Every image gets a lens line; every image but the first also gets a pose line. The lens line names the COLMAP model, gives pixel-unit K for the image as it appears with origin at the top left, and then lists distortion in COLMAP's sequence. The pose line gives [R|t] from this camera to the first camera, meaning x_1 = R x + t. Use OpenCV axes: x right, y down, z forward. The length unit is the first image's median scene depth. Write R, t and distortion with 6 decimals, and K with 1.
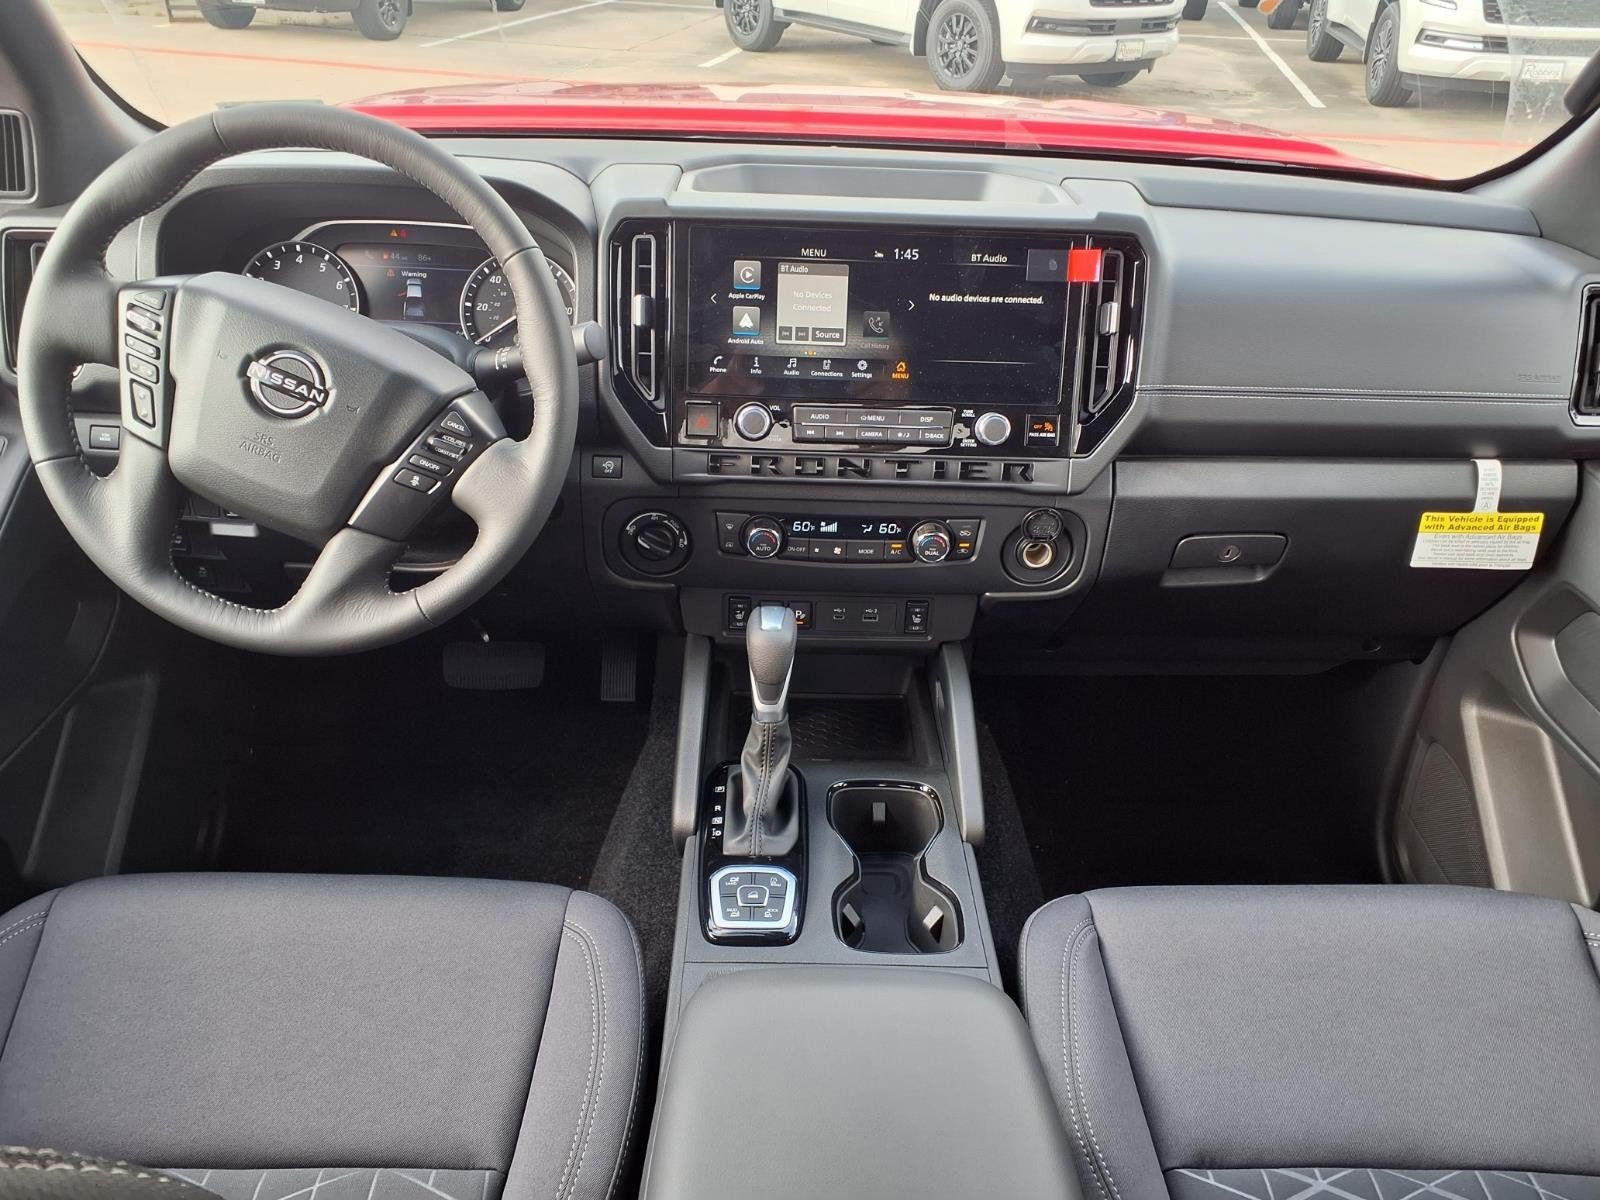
lens RADIAL K [[1285.2, 0, 808.3], [0, 1285.2, 592.5], [0, 0, 1]] dist [0.006032, 0.001614]
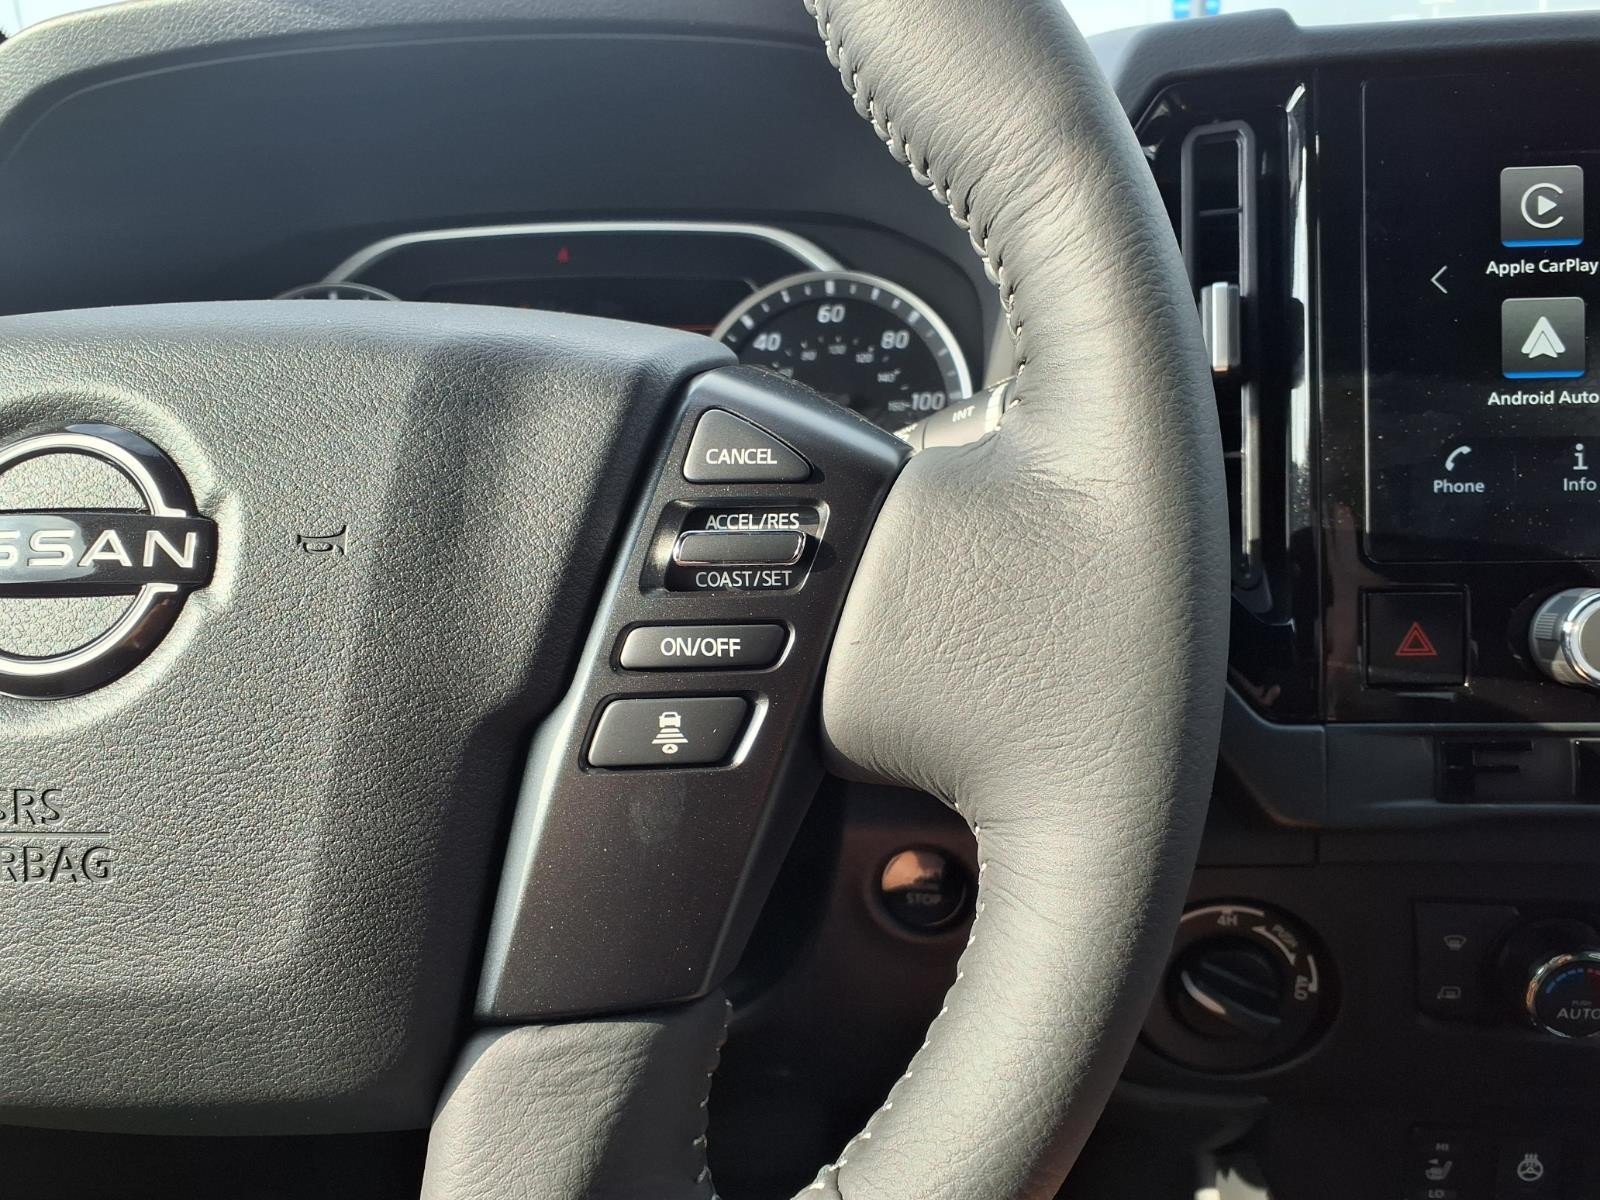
lens RADIAL K [[1285.2, 0, 808.3], [0, 1285.2, 592.5], [0, 0, 1]] dist [0.006032, 0.001614]
pose [[0.992216, -0.041278, -0.117487, -0.201310], [0.016509, 0.978737, -0.204452, -0.080545], [0.123429, 0.200921, 0.971800, 0.660847]]
